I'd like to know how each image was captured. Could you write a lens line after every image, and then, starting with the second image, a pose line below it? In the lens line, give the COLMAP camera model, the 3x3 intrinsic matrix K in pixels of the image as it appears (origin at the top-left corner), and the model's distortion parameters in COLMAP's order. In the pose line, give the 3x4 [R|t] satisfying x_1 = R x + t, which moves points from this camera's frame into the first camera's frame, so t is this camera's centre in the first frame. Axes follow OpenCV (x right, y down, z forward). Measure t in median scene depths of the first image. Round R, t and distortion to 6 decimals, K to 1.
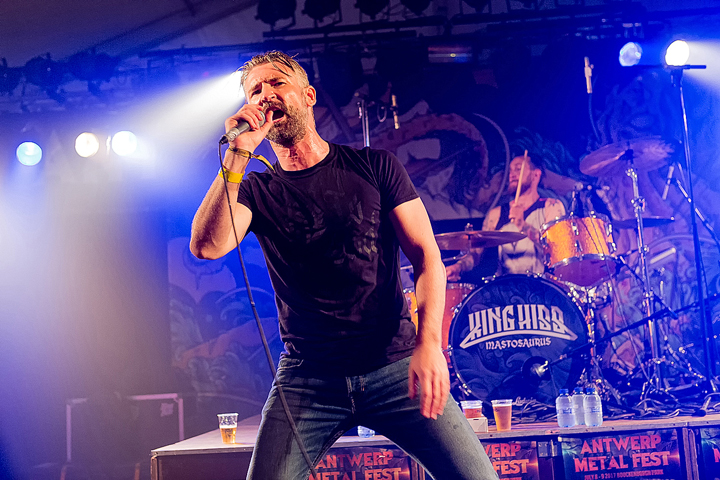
lens RADIAL K [[823.4, 0, 360.0], [0, 823.4, 240.0], [0, 0, 1]] dist [-0.054882, 0.037082]
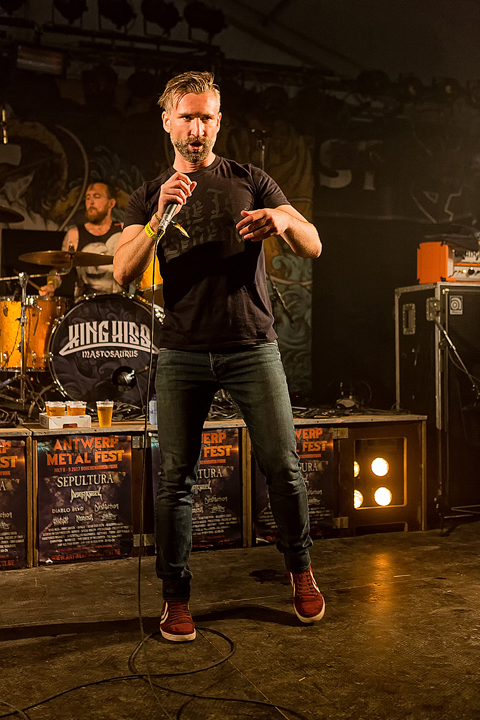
lens RADIAL K [[854.3, 0, 238.1], [0, 854.3, 357.8], [0, 0, 1]] dist [-0.027180, -0.017739]
pose [[0.909888, 0.050145, 0.411813, -0.138920], [-0.106849, 0.987505, 0.115835, -0.027547], [-0.400859, -0.149399, 0.903876, -0.161811]]
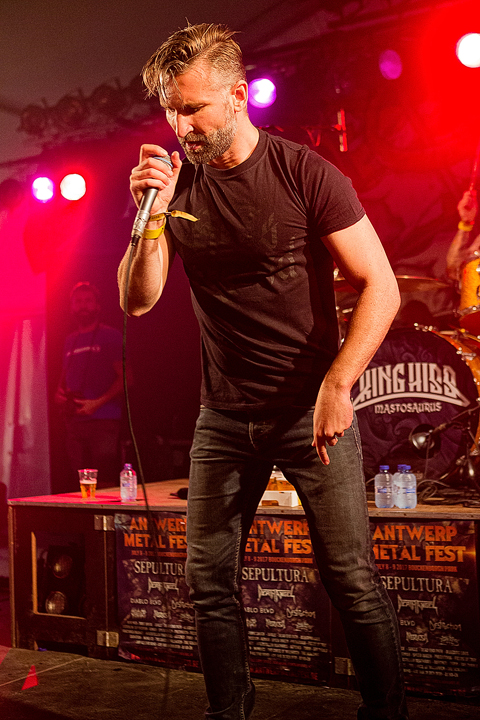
lens RADIAL K [[1028.7, 0, 239.0], [0, 1028.7, 349.8], [0, 0, 1]] dist [-0.050853, -0.005140]
pose [[0.885076, 0.004774, -0.465421, 0.535022], [0.047213, 0.993869, 0.099979, -0.050103], [0.463045, -0.110463, 0.879424, -0.020011]]
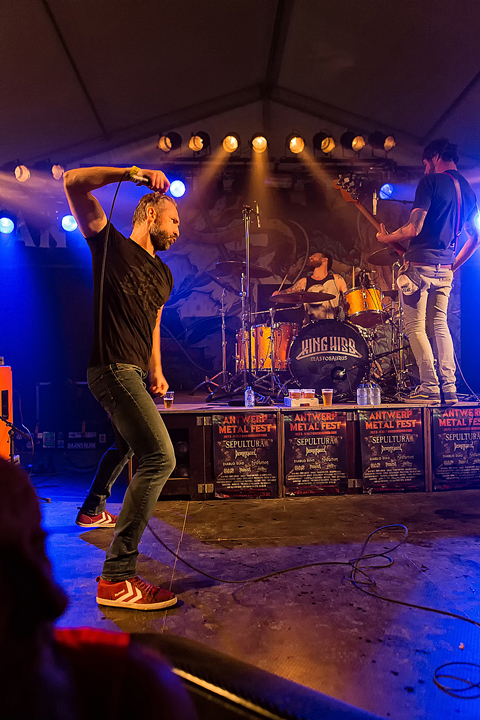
lens RADIAL K [[510.6, 0, 240.0], [0, 510.6, 360.0], [0, 0, 1]] dist [-0.019212, 0.003070]
pose [[0.991523, 0.040714, 0.123388, -0.130973], [-0.056198, 0.990597, 0.124734, 0.003374], [-0.117149, -0.130611, 0.984488, -0.055452]]
